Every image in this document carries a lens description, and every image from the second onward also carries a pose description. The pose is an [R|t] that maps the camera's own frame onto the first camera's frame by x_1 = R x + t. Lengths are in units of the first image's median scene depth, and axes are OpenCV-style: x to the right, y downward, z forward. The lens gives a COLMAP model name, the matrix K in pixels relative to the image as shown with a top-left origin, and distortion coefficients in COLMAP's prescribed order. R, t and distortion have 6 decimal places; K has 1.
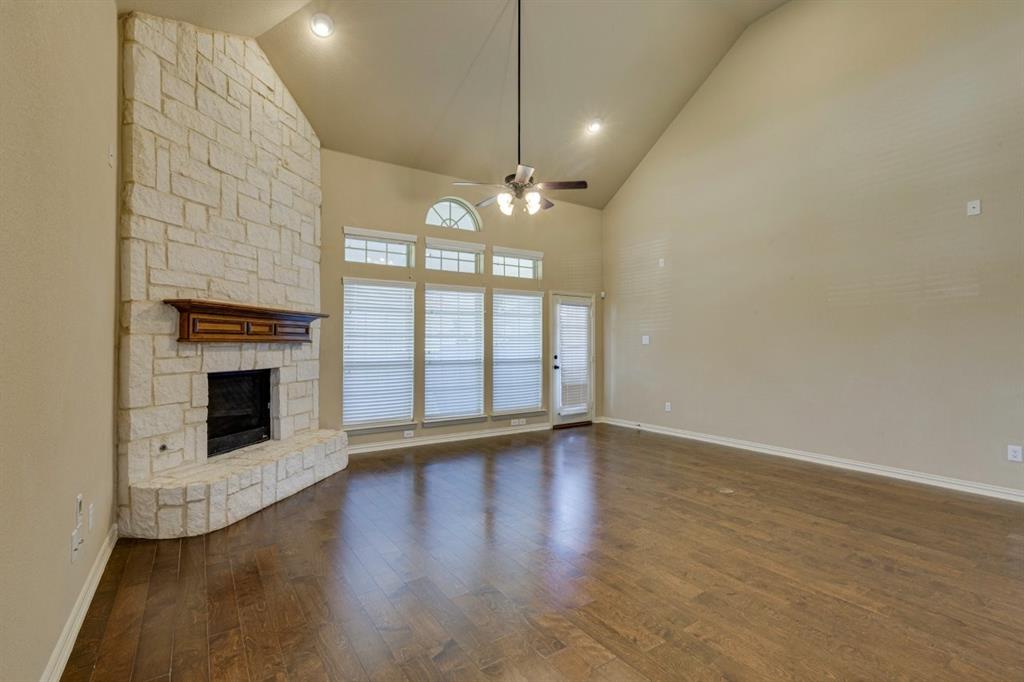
lens RADIAL K [[463.1, 0, 490.5], [0, 463.1, 337.8], [0, 0, 1]] dist [0.000262, -0.000187]
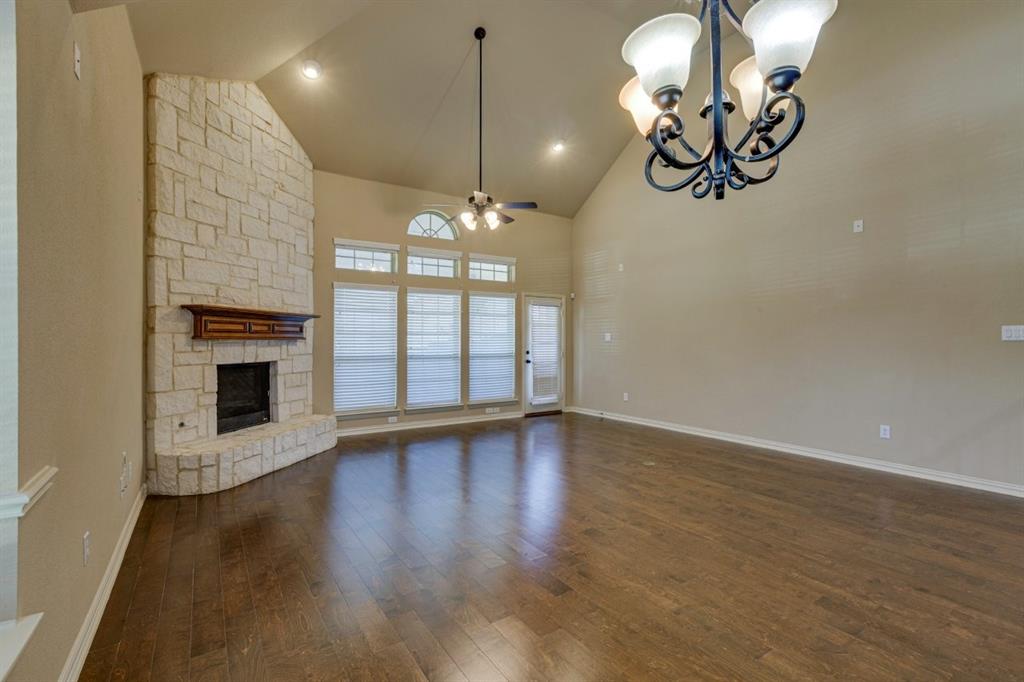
lens RADIAL K [[456.2, 0, 489.5], [0, 456.2, 340.0], [0, 0, 1]] dist [-0.000210, -0.000375]
pose [[0.999977, 0.000008, -0.006822, 0.091232], [0.000075, 0.999926, 0.012135, -0.002579], [0.006821, -0.012135, 0.999903, -0.154337]]
